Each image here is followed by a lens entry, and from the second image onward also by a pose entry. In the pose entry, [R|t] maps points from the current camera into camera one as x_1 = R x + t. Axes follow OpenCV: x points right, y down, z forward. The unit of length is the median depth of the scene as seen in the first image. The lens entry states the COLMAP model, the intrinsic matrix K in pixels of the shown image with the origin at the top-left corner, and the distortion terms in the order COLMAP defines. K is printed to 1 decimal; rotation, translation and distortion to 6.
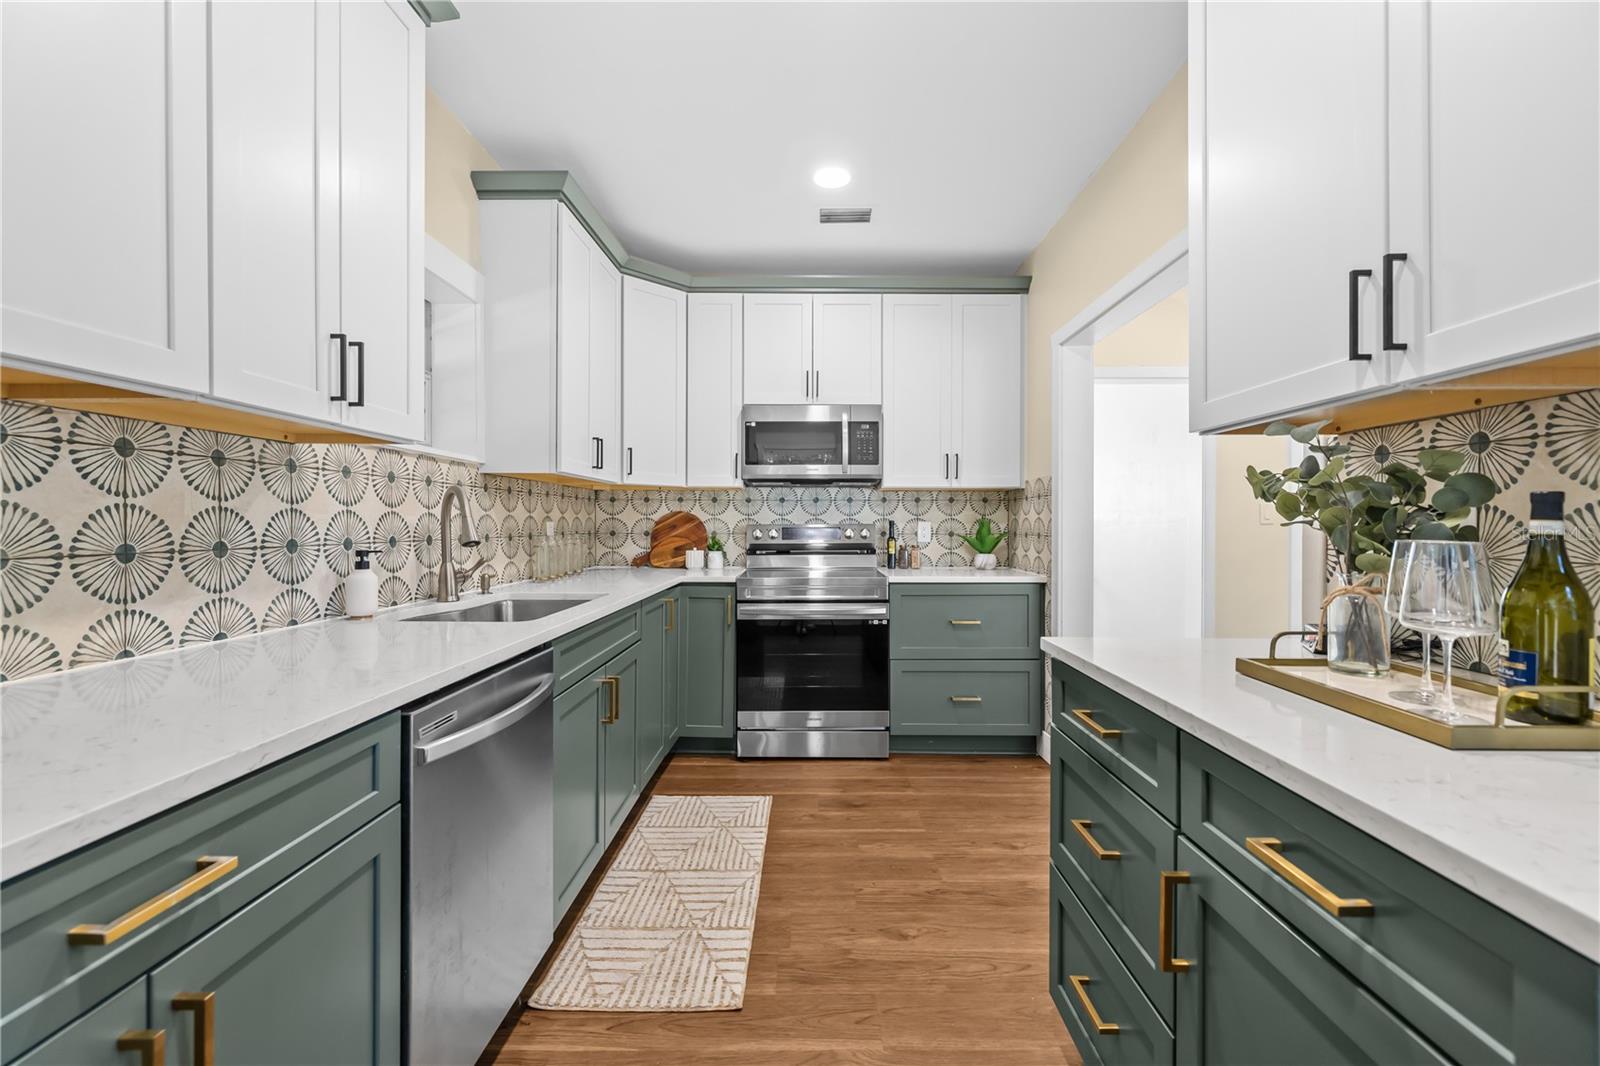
lens RADIAL K [[669.4, 0, 805.6], [0, 669.4, 525.7], [0, 0, 1]] dist [0.000207, 0.000278]
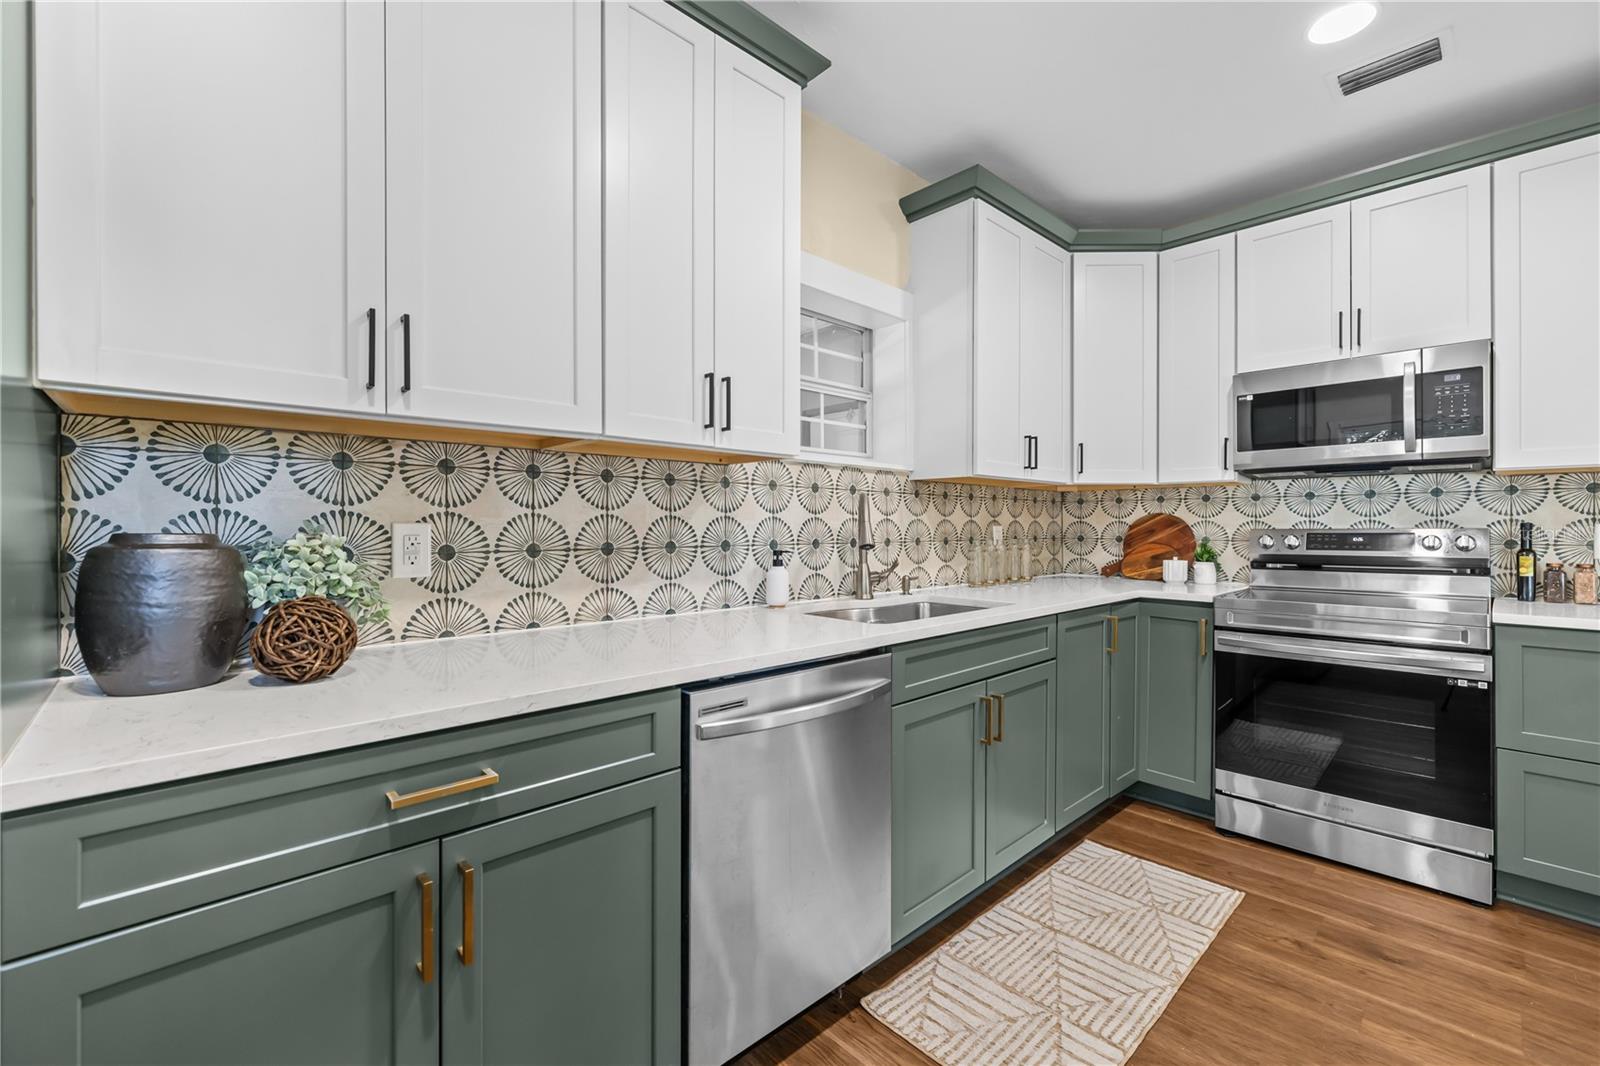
lens RADIAL K [[669.4, 0, 805.6], [0, 669.4, 525.7], [0, 0, 1]] dist [0.000207, 0.000278]
pose [[0.698494, -0.002889, -0.715610, 0.238448], [-0.001570, 0.999983, -0.005569, -0.000705], [0.715614, 0.005014, 0.698478, 0.213905]]
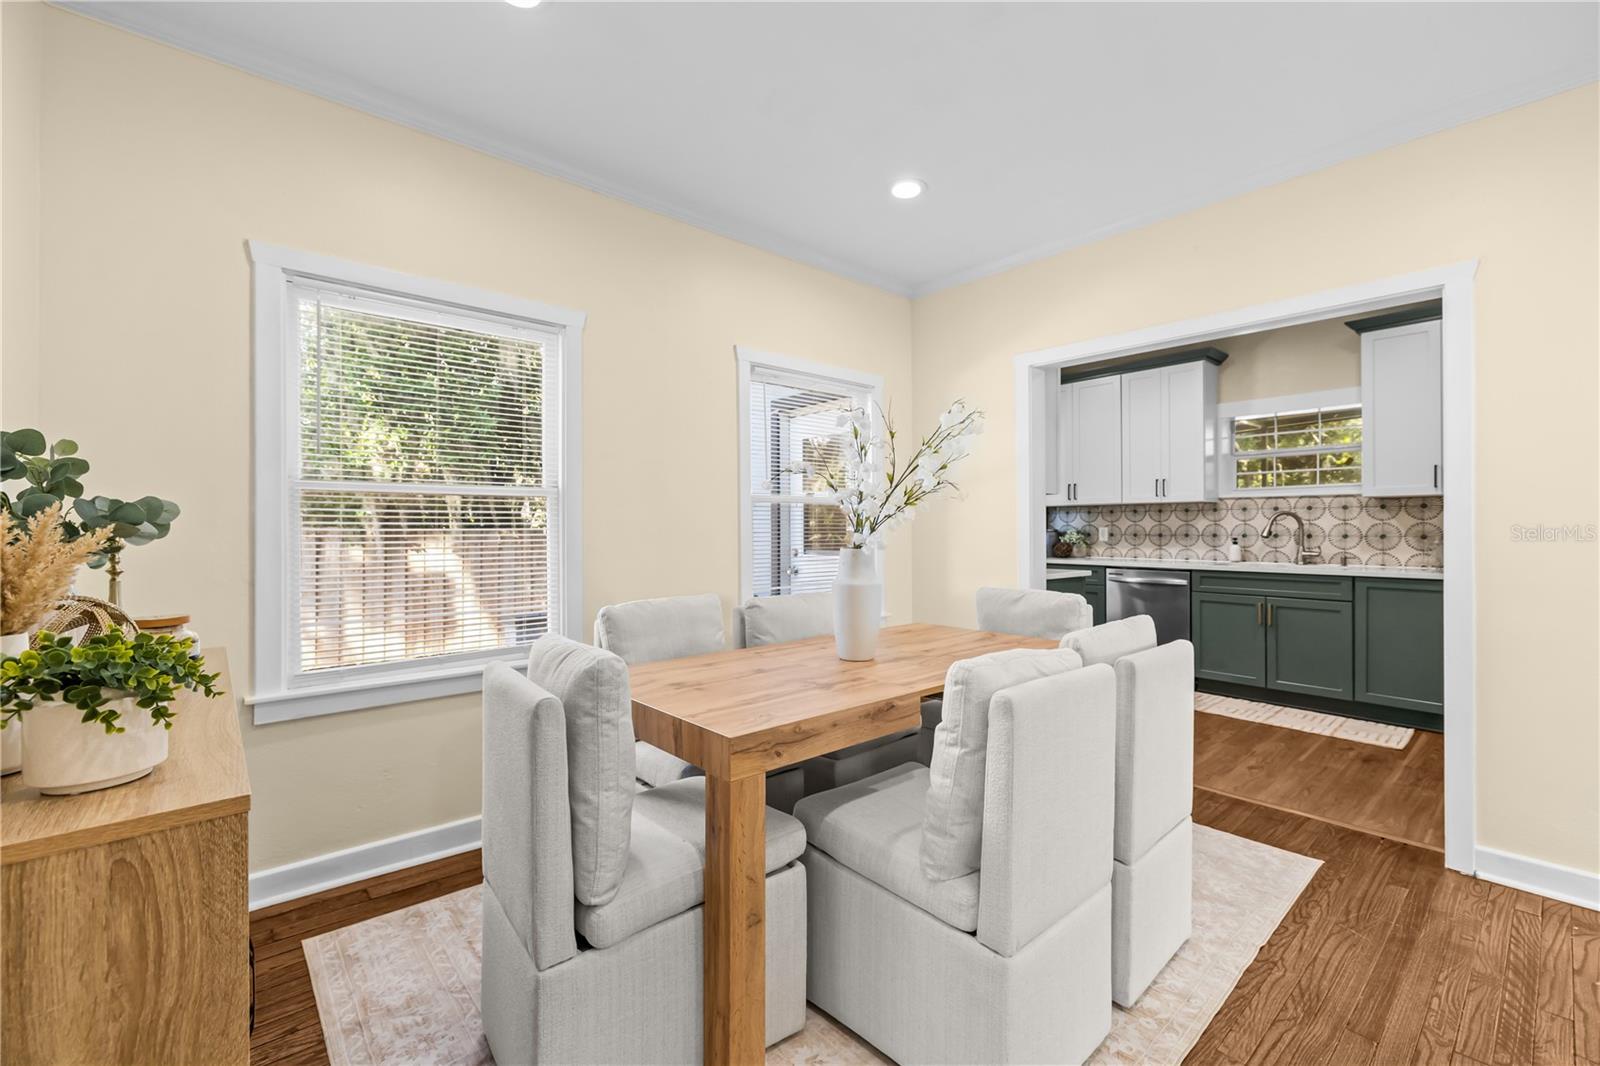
lens RADIAL K [[669.4, 0, 805.6], [0, 669.4, 525.7], [0, 0, 1]] dist [0.000207, 0.000278]
pose [[-0.745237, -0.001897, -0.666797, 2.660996], [-0.000803, 0.999998, -0.001948, -0.007348], [0.666800, -0.000916, -0.745237, 1.988026]]
